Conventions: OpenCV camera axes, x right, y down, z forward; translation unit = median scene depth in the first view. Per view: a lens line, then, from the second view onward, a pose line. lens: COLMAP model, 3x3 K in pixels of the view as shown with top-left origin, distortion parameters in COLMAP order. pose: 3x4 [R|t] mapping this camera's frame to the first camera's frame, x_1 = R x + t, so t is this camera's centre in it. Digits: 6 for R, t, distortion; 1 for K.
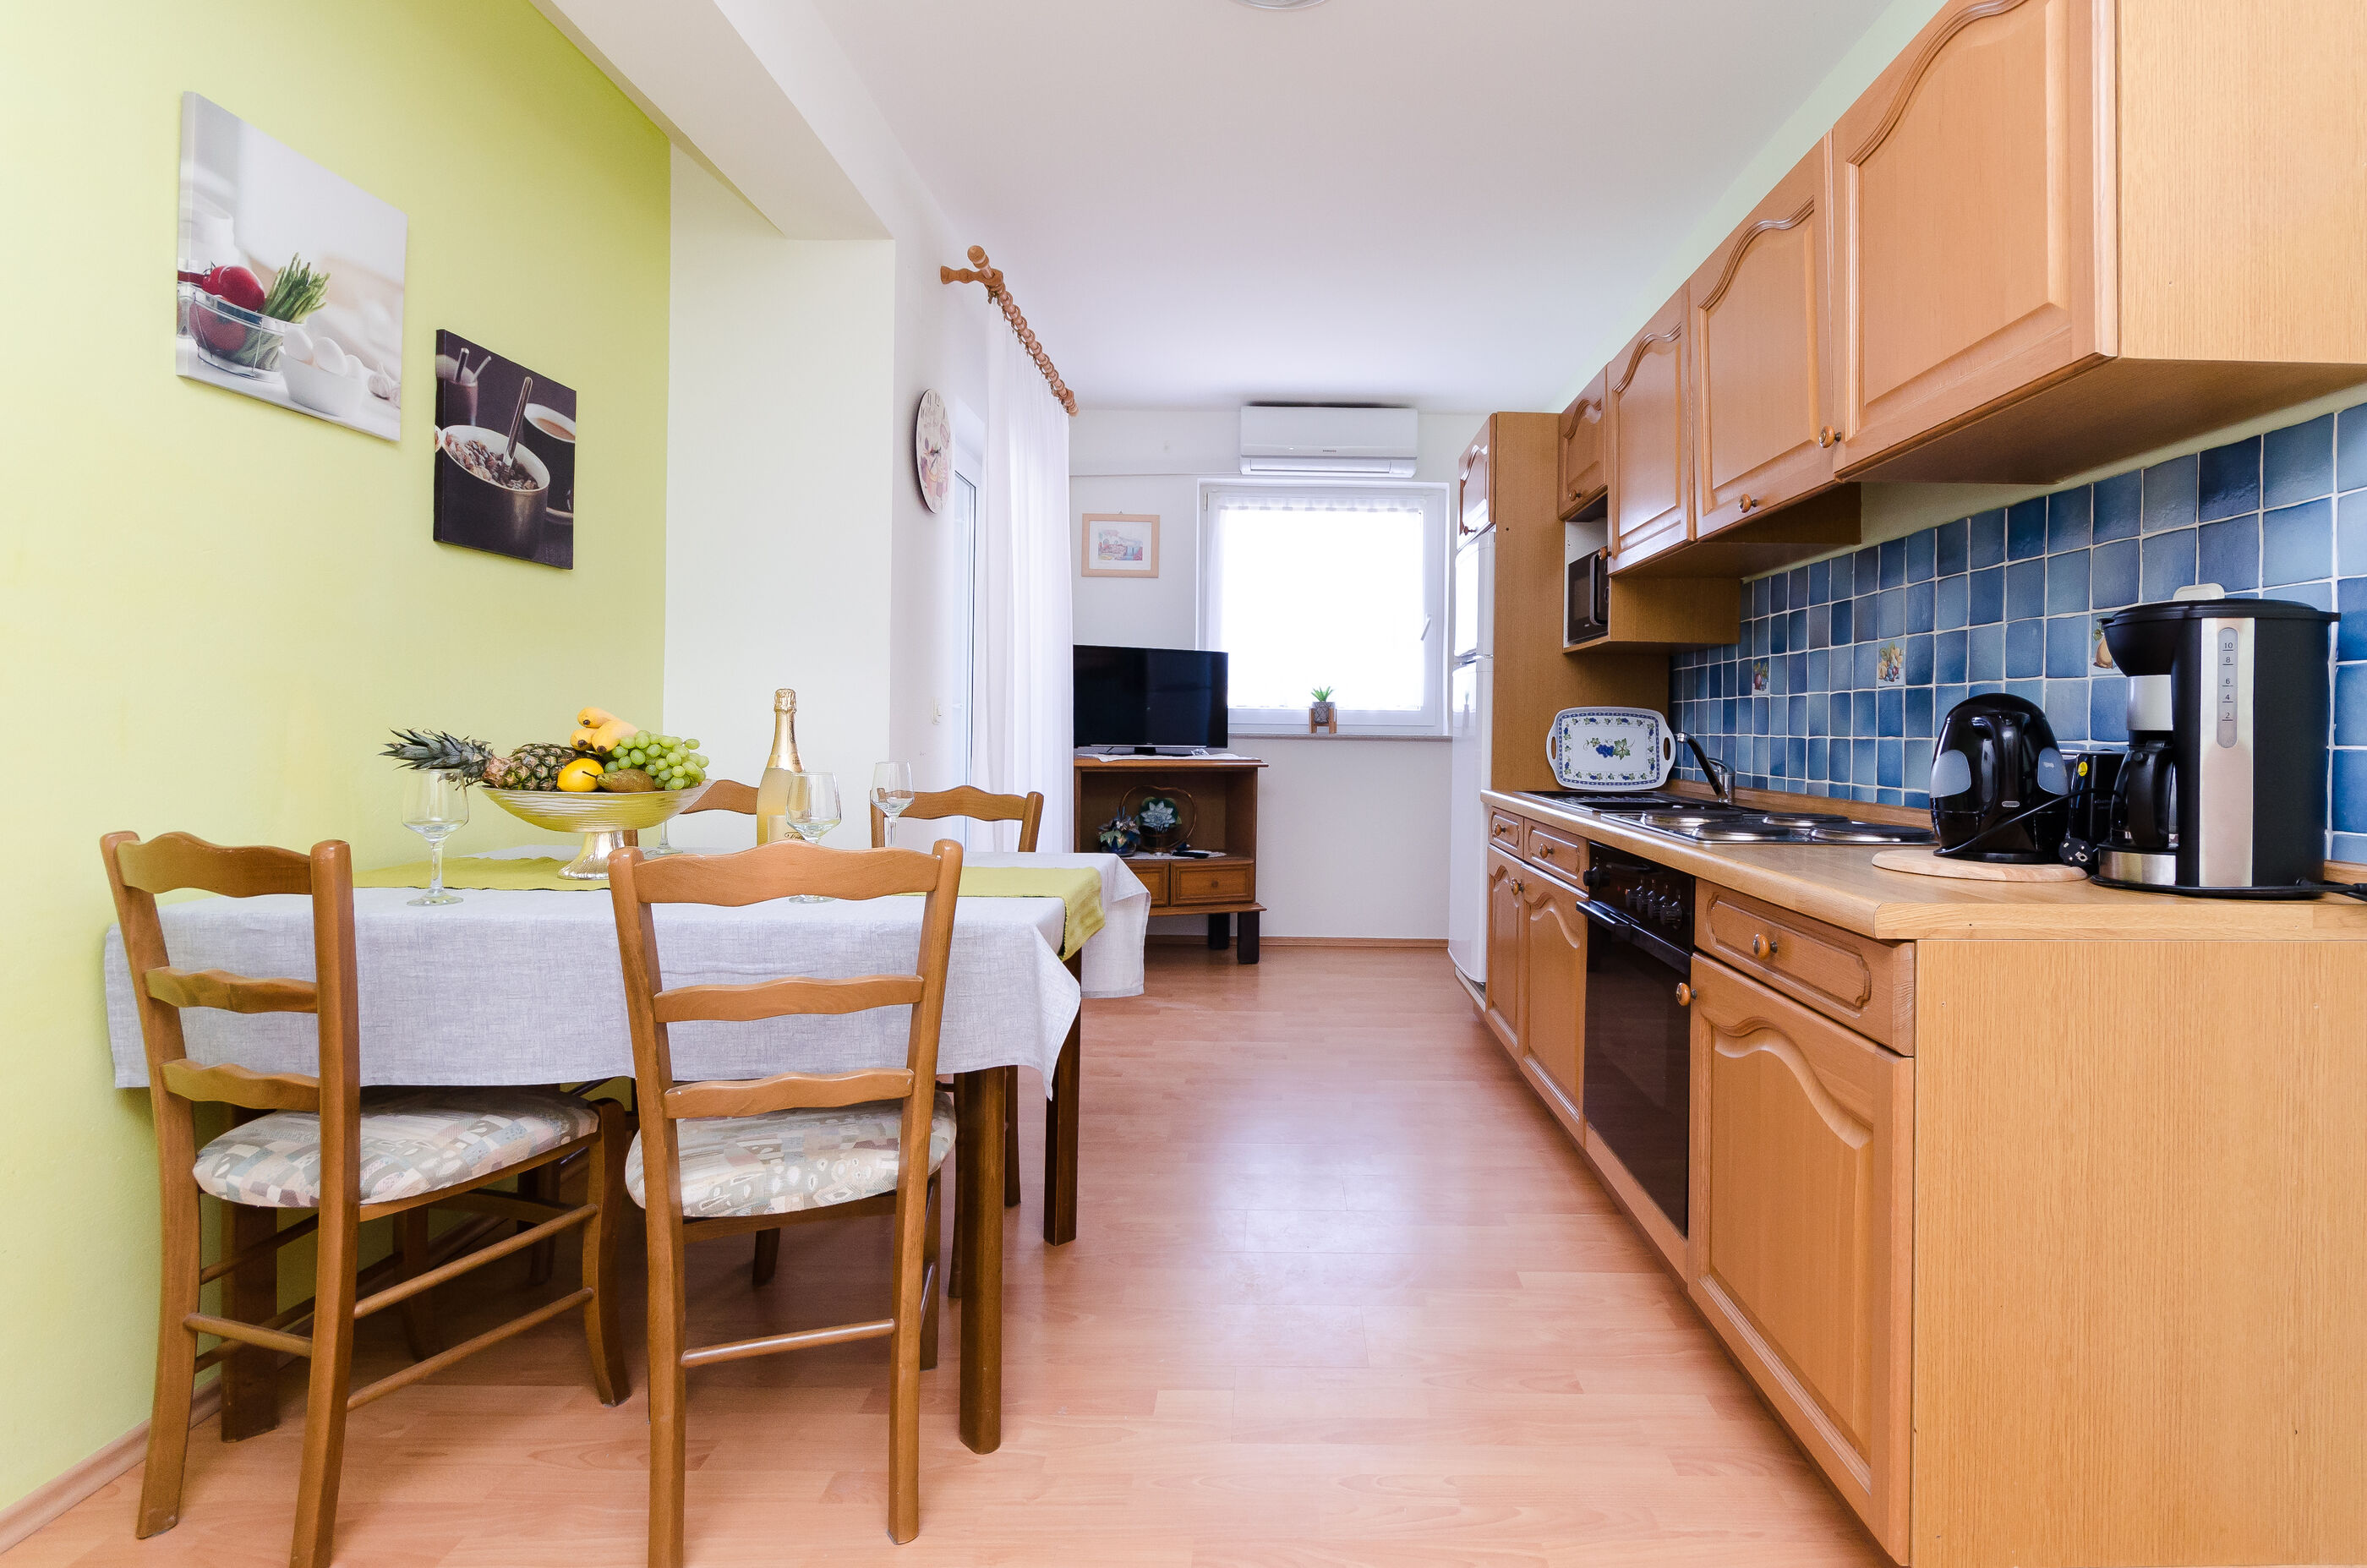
lens RADIAL K [[1206.2, 0, 1160.0], [0, 1206.2, 724.3], [0, 0, 1]] dist [-0.005869, -0.000361]
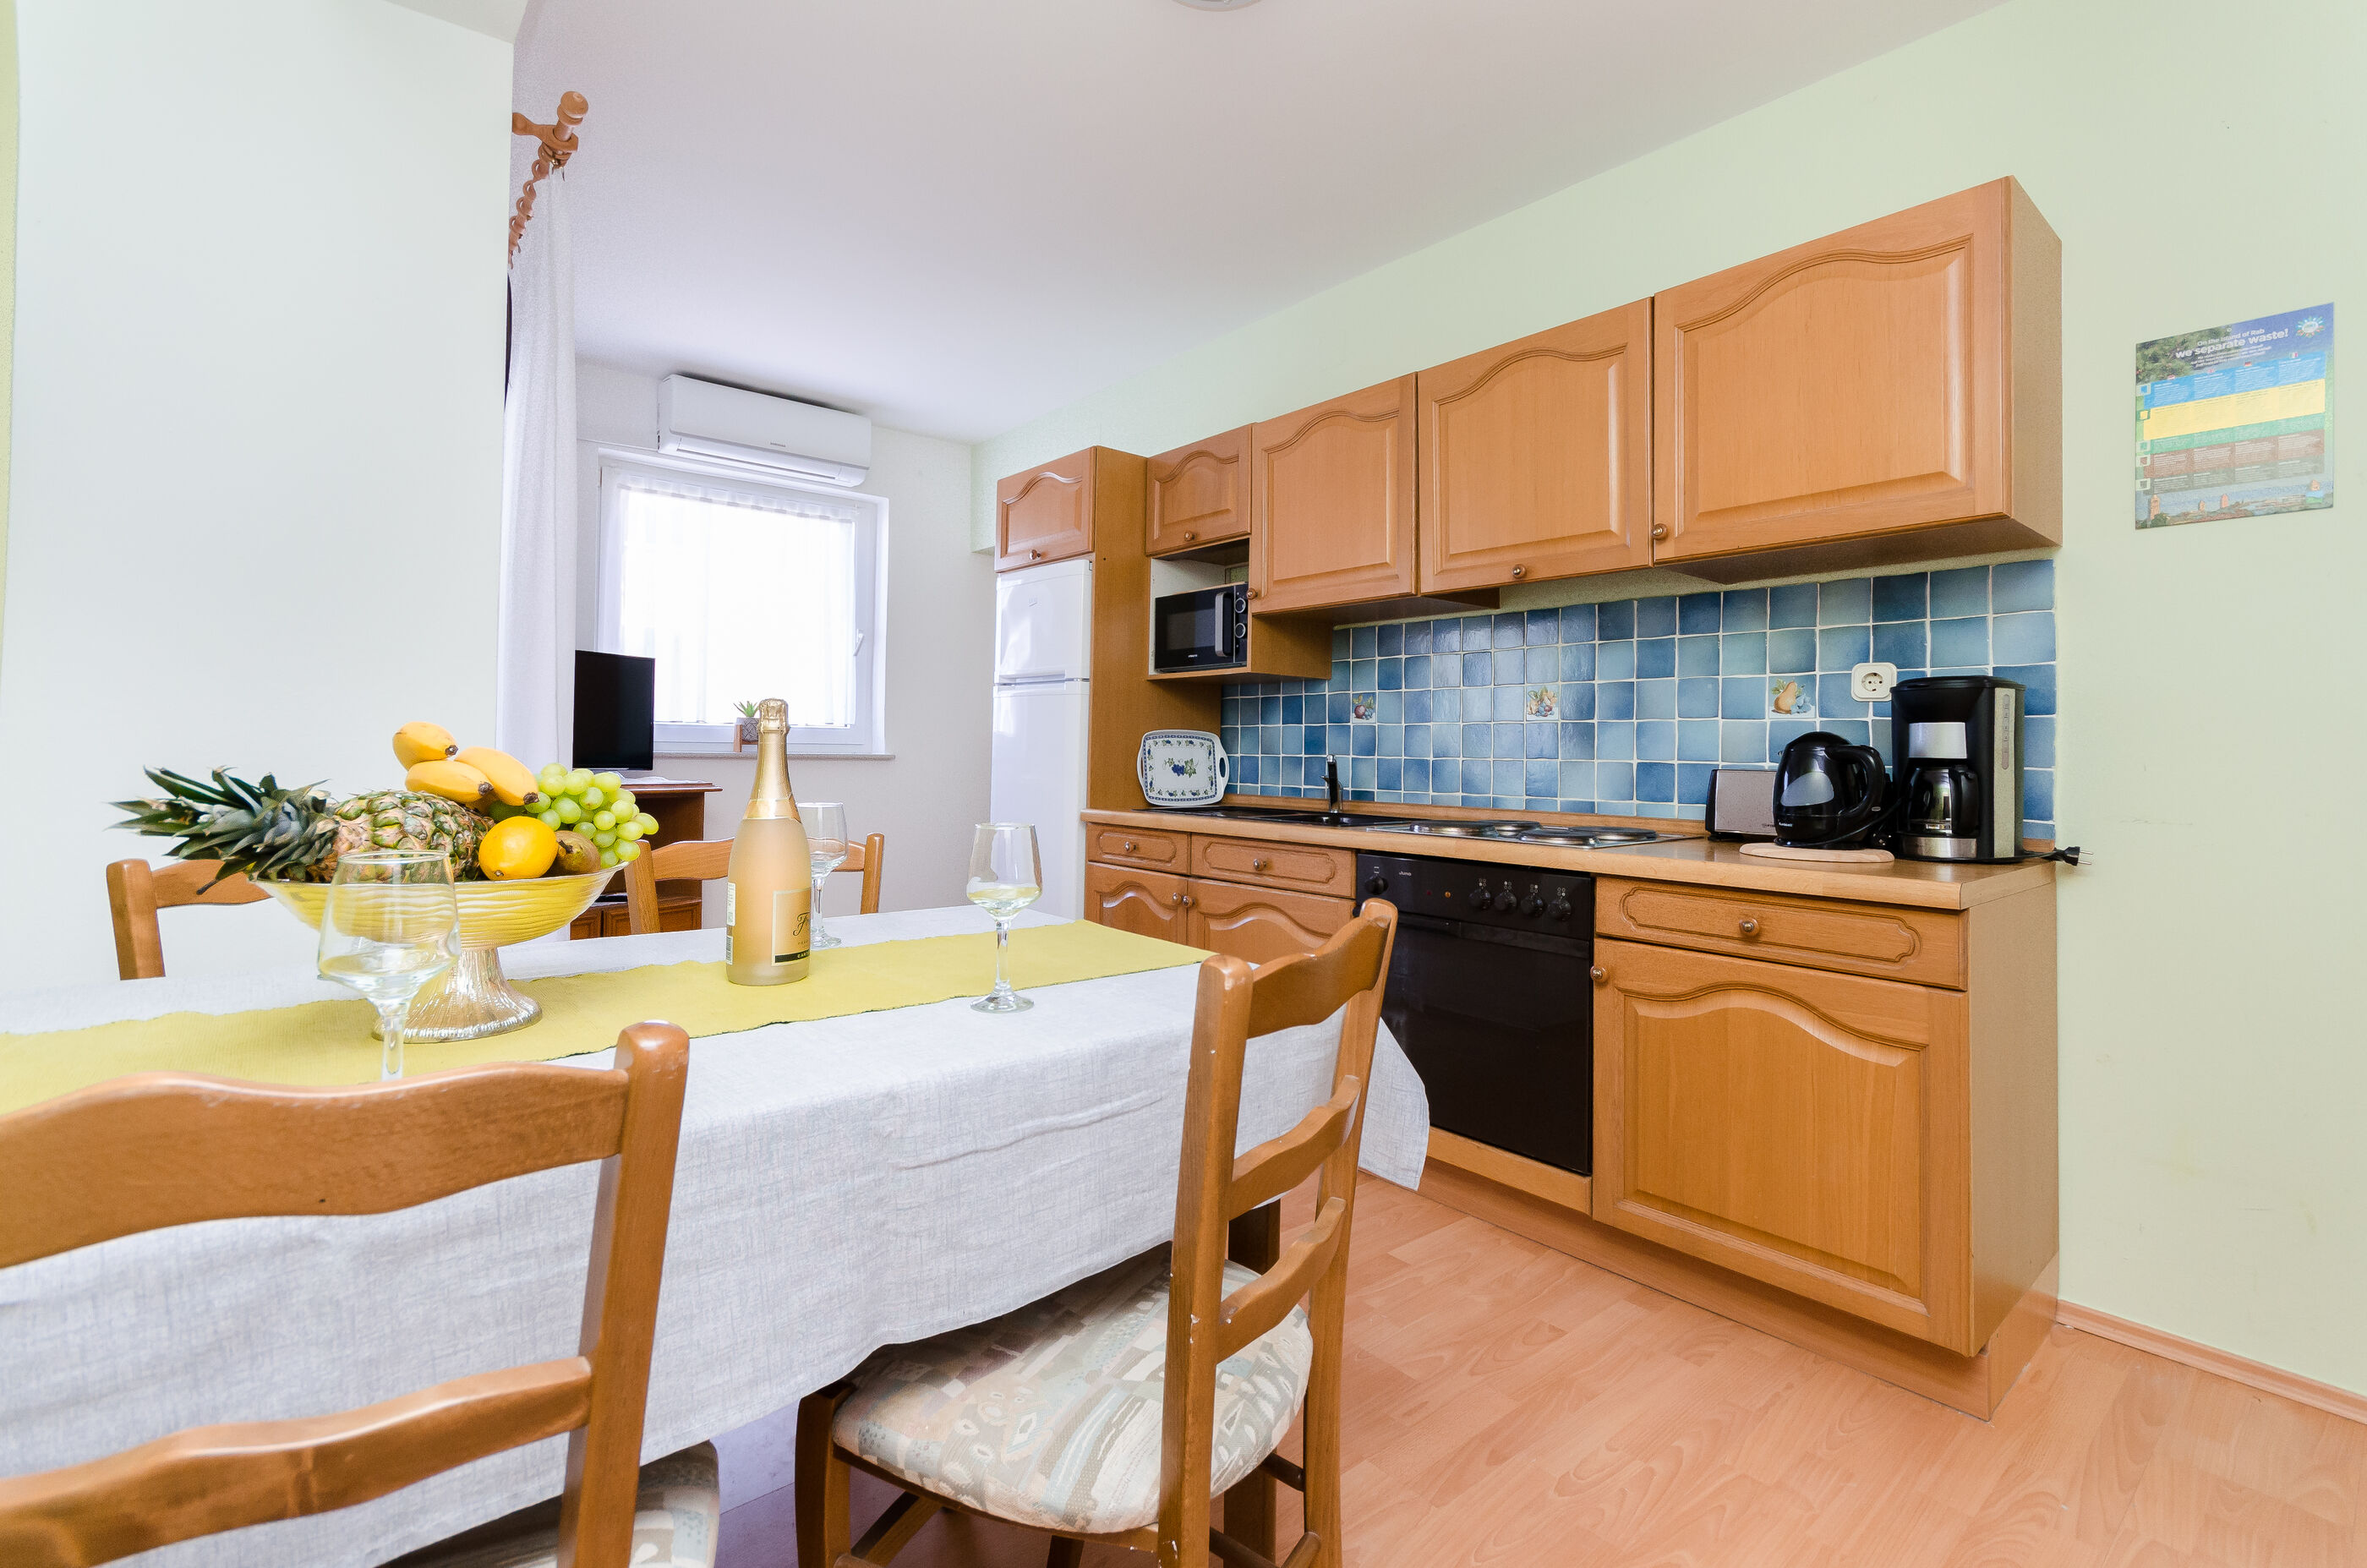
lens RADIAL K [[1140.8, 0, 1234.3], [0, 1140.8, 729.1], [0, 0, 1]] dist [0.003413, 0.000473]
pose [[0.731195, 0.011502, 0.682071, -0.498682], [-0.005401, 0.999924, -0.011071, -0.006546], [-0.682147, 0.004411, 0.731202, 0.326311]]
